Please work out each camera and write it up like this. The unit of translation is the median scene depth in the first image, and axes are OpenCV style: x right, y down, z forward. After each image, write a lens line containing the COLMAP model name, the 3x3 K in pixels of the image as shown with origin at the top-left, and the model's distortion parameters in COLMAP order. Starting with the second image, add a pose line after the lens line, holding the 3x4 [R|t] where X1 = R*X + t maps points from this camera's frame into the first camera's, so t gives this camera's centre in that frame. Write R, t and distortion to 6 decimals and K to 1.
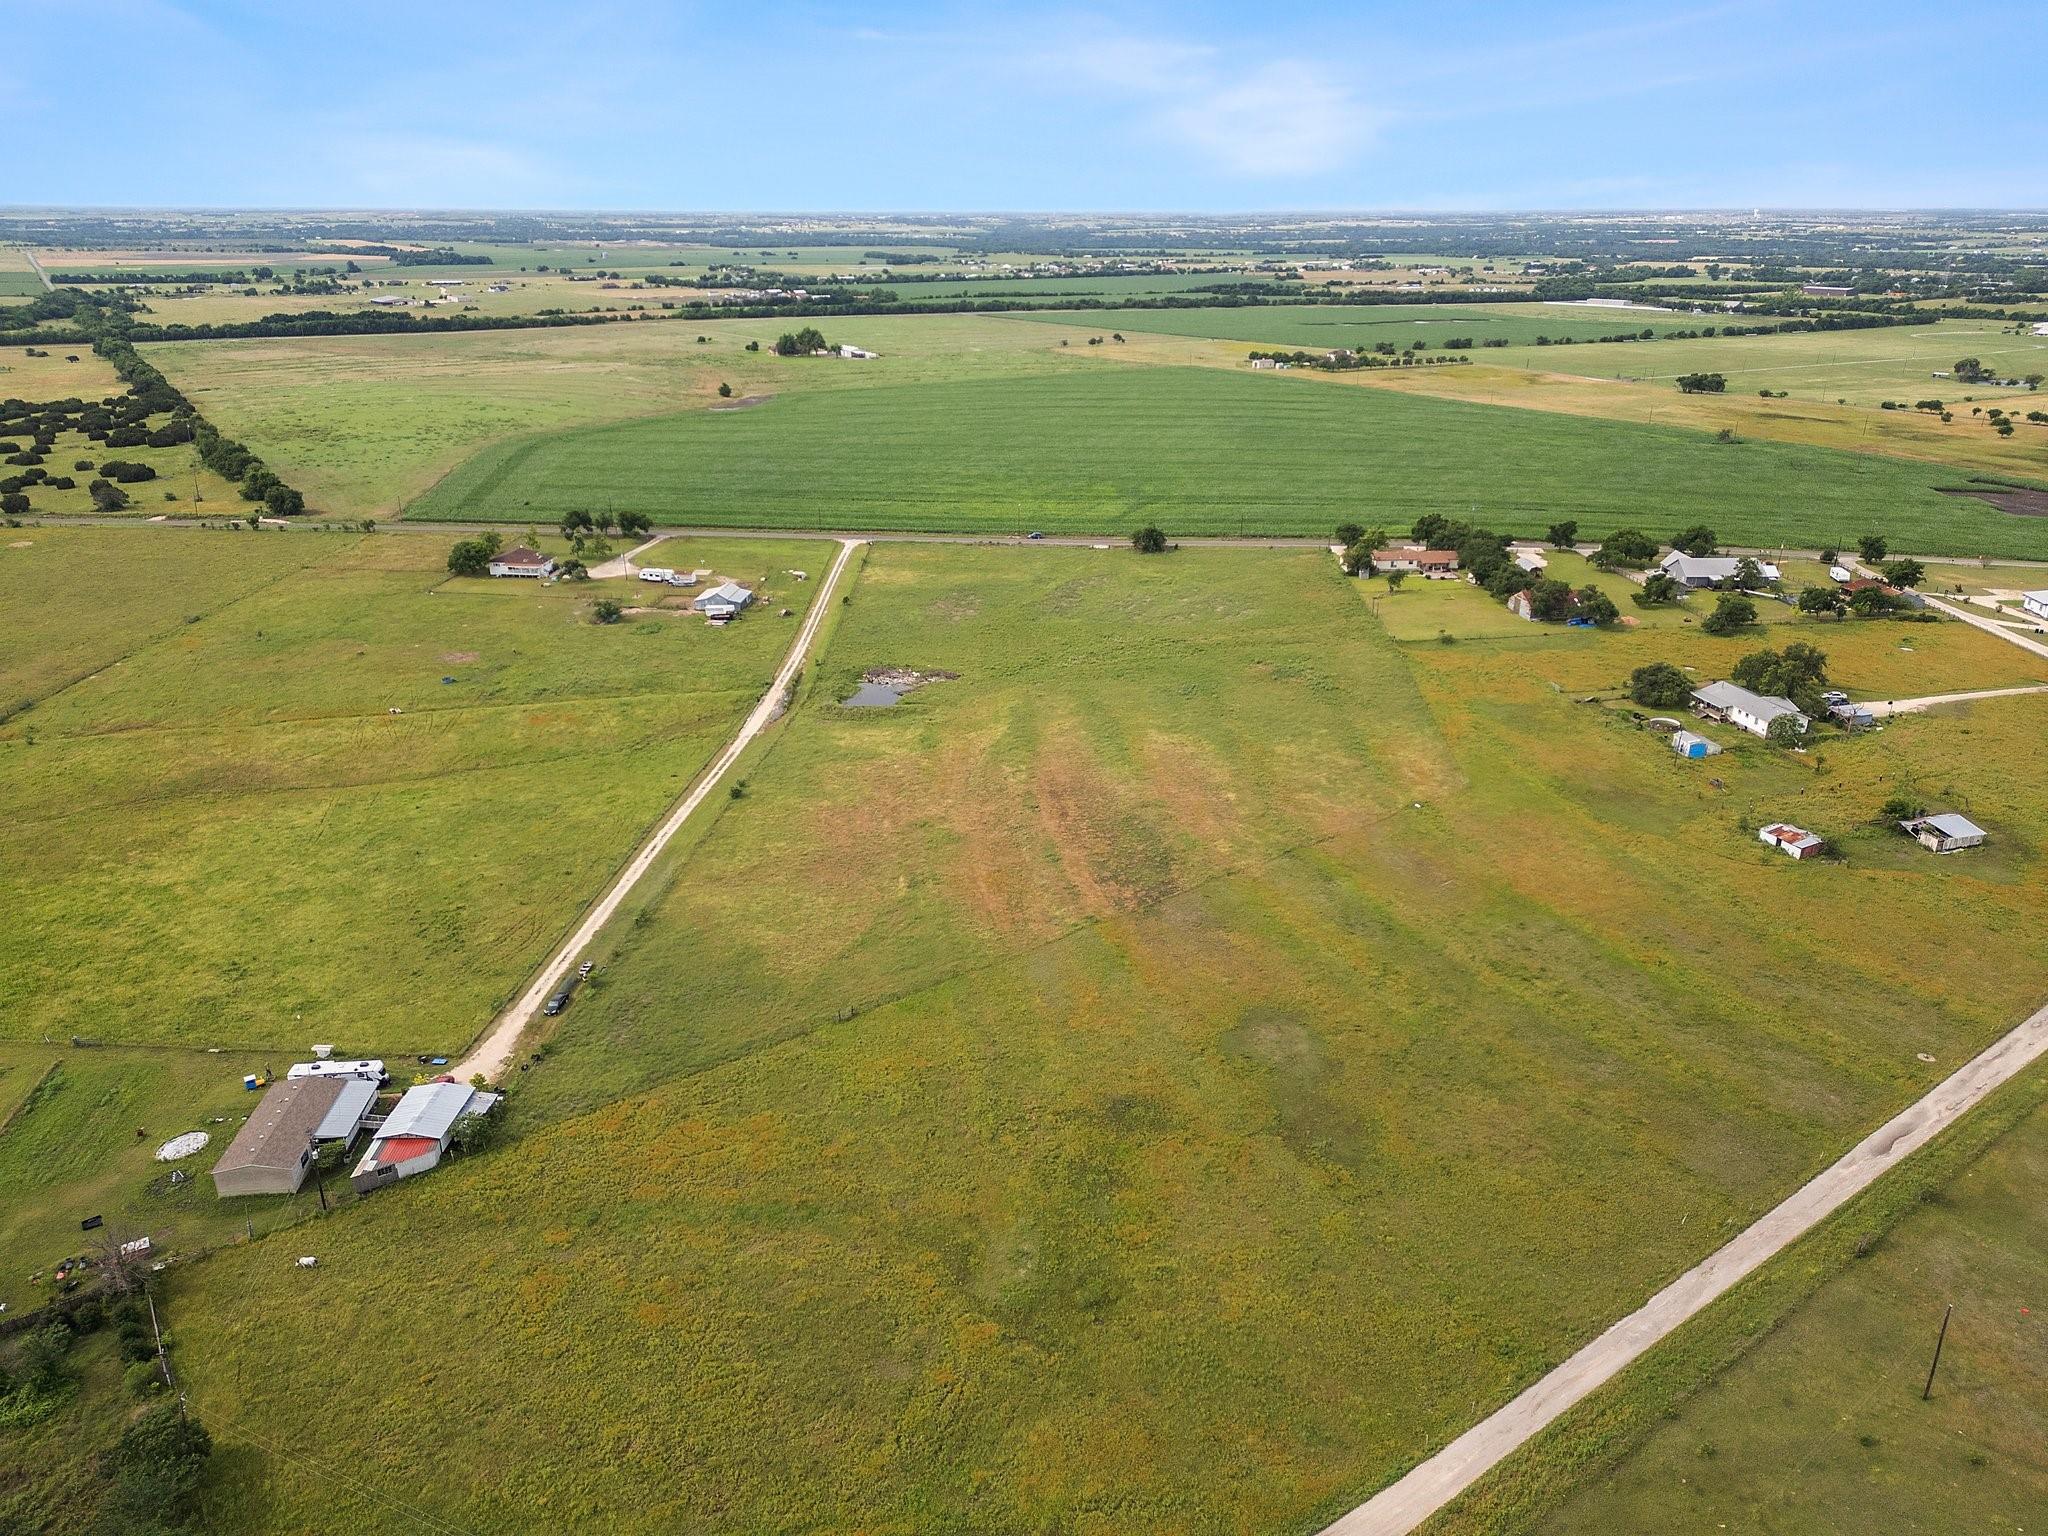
lens RADIAL K [[1430.7, 0, 1015.5], [0, 1430.7, 771.0], [0, 0, 1]] dist [0.062862, -0.050723]
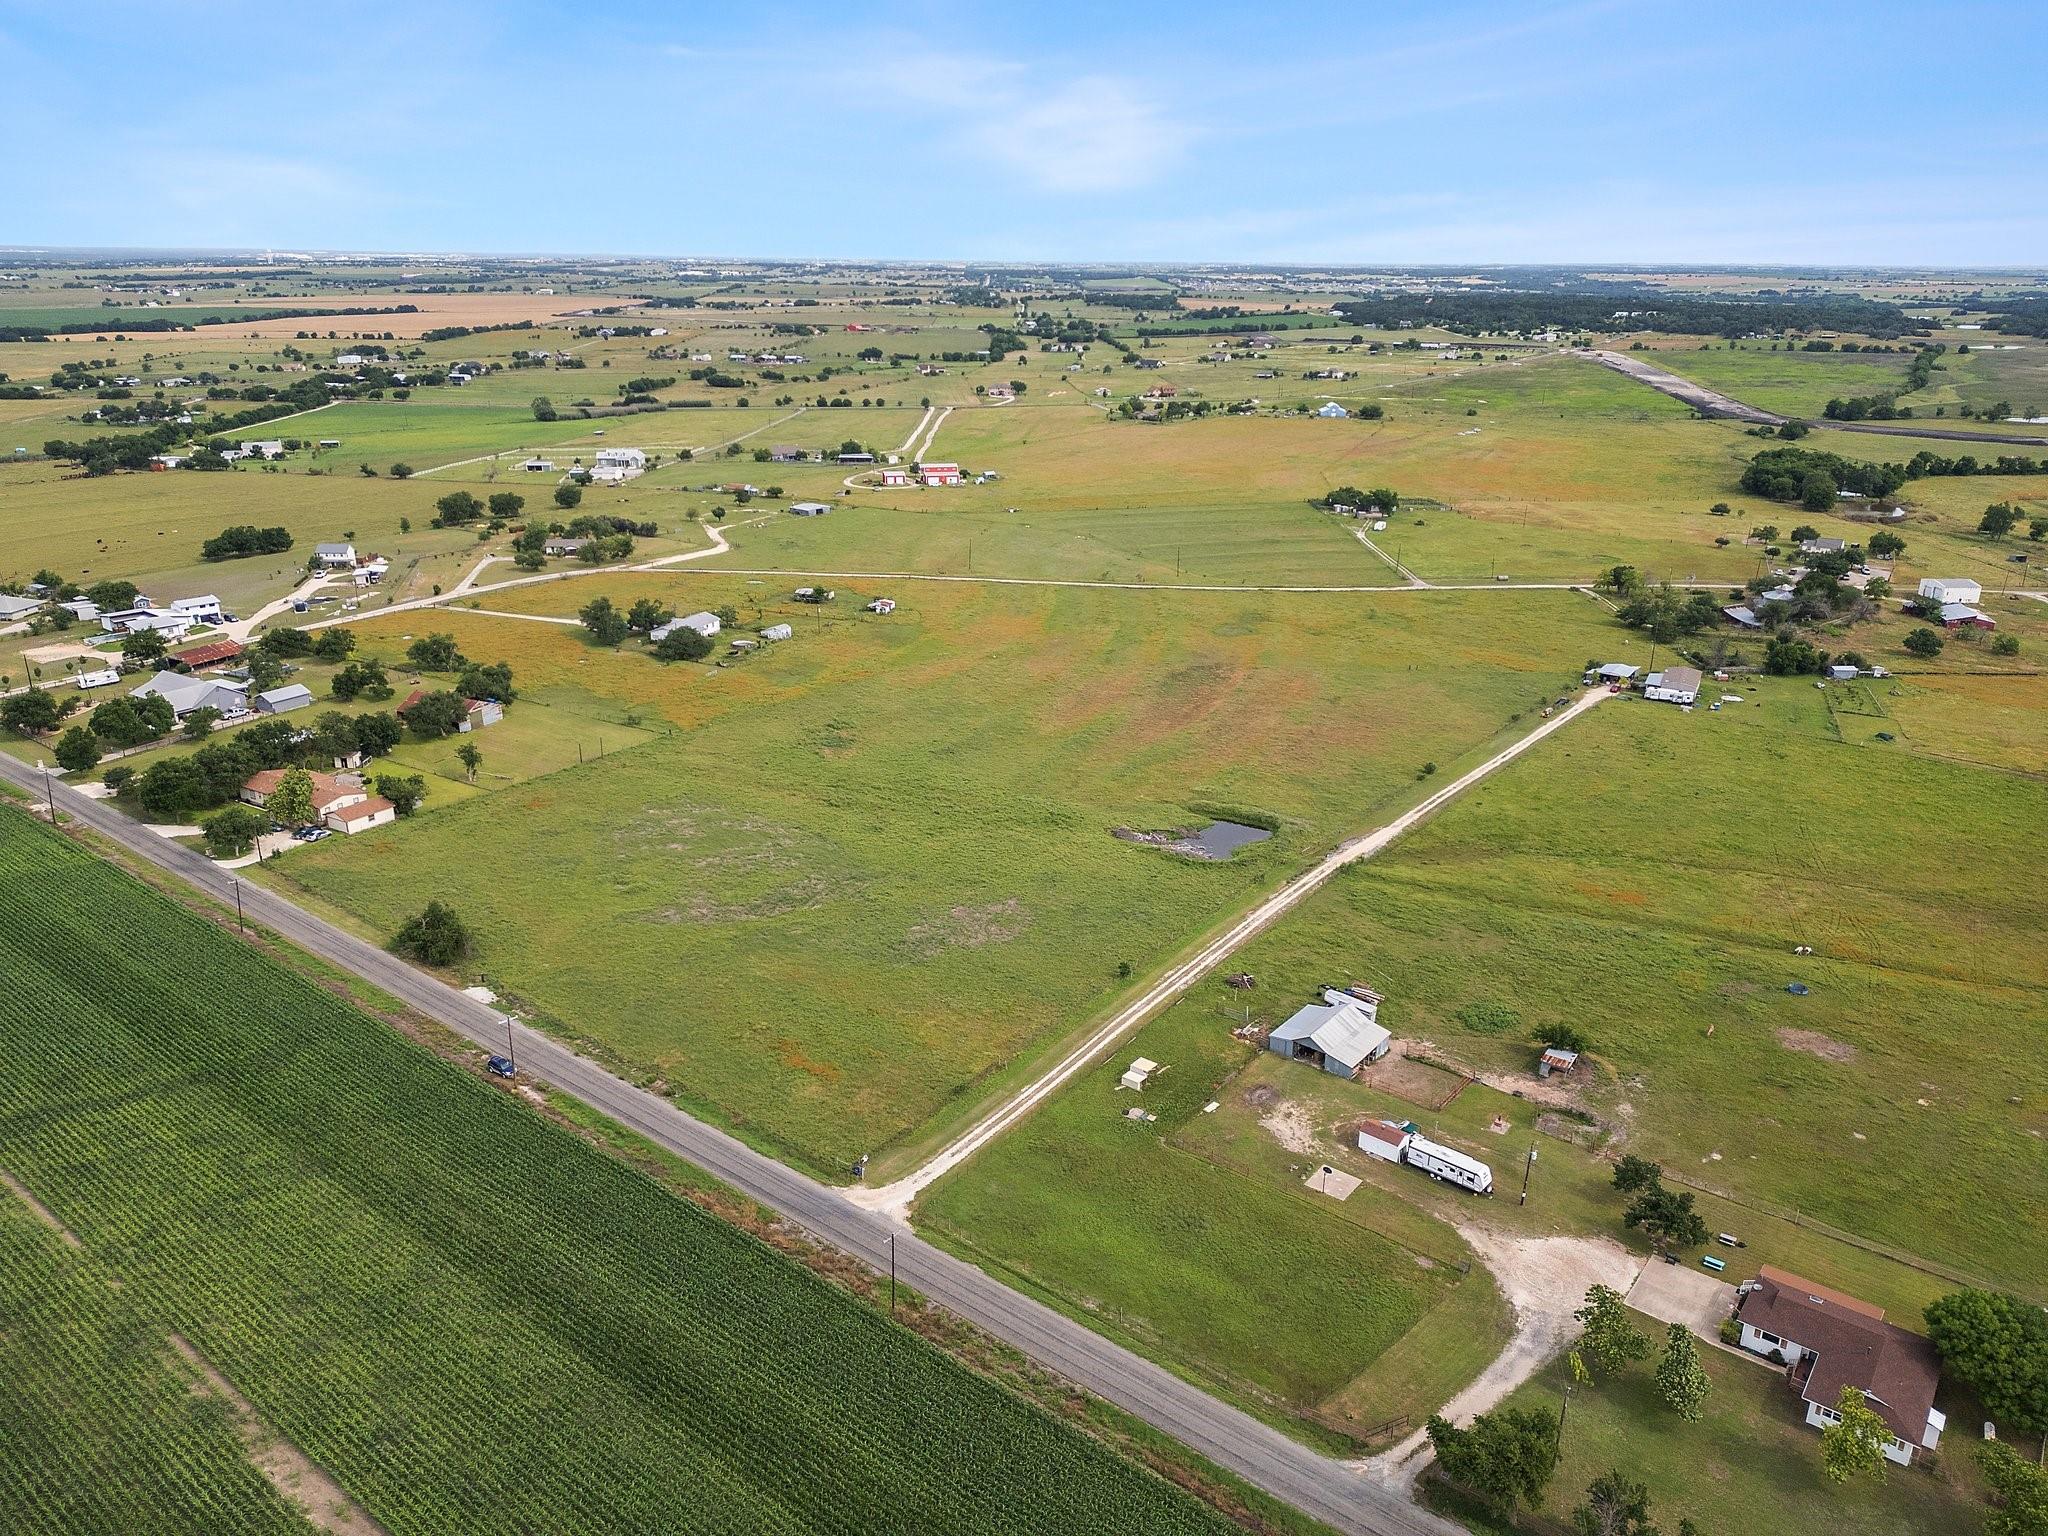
lens RADIAL K [[1430.7, 0, 1022.8], [0, 1430.7, 764.8], [0, 0, 1]] dist [0.062862, -0.050723]
pose [[-0.842818, -0.186662, 0.504793, -0.149889], [0.189209, 0.775292, 0.602597, -0.223478], [-0.503843, 0.603391, -0.618111, 0.559299]]
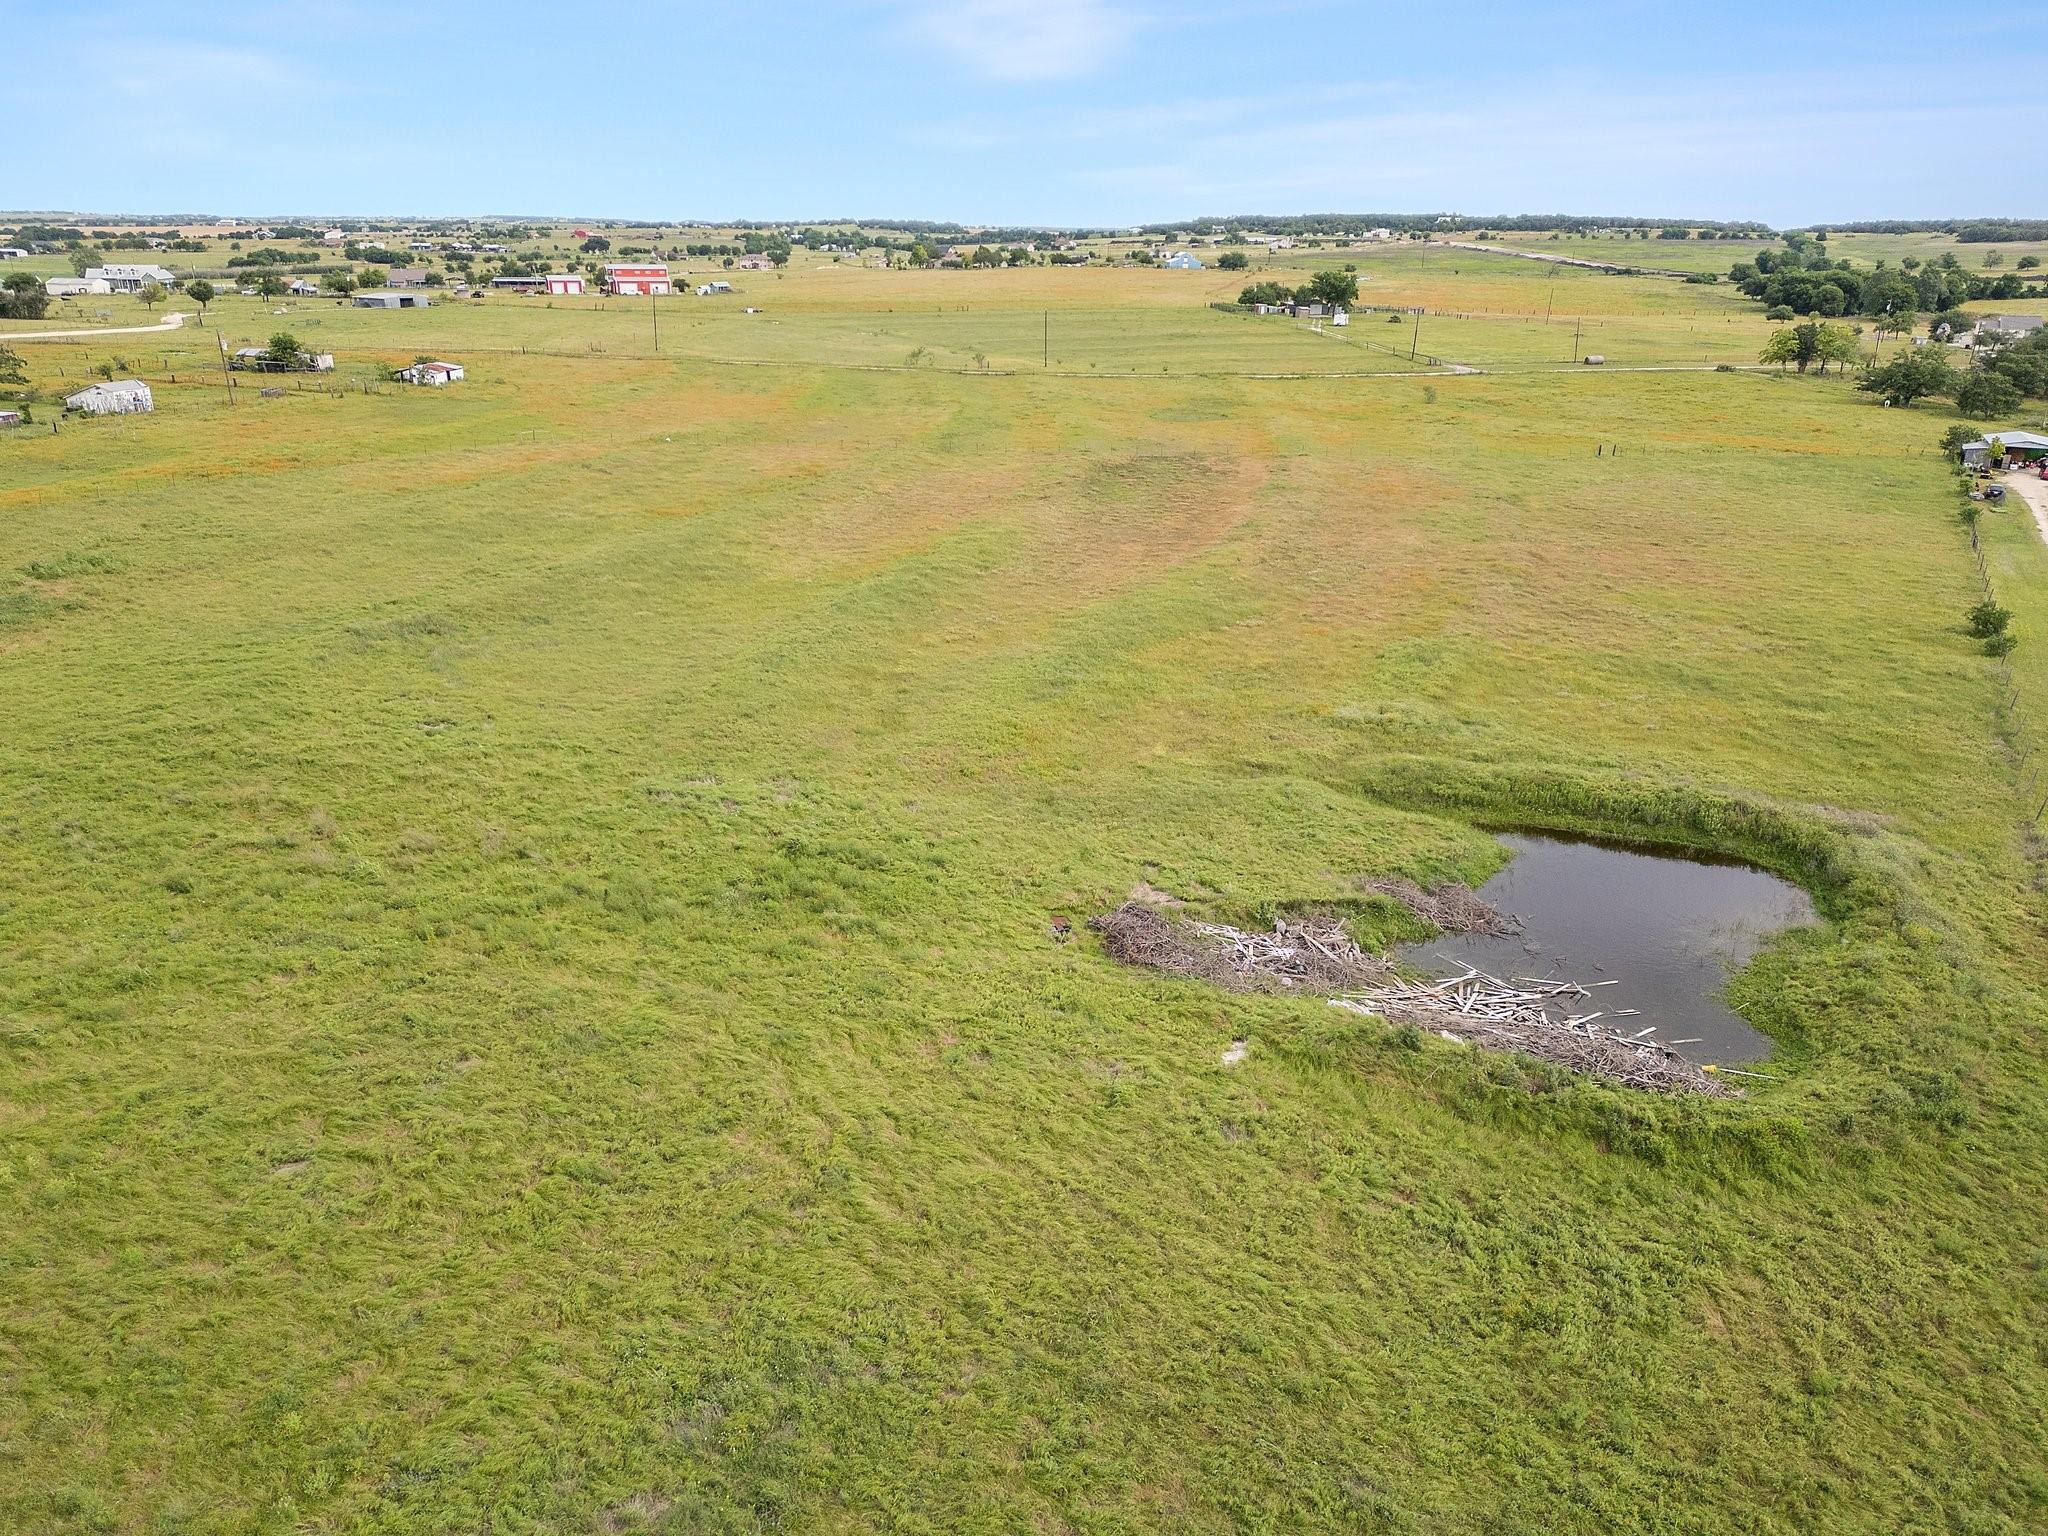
lens RADIAL K [[1430.7, 0, 1020.9], [0, 1430.7, 767.9], [0, 0, 1]] dist [0.062862, -0.050723]
pose [[-0.912520, -0.150208, 0.380454, -0.032343], [0.142231, 0.755565, 0.639447, -0.067634], [-0.383508, 0.637620, -0.668104, 0.405382]]
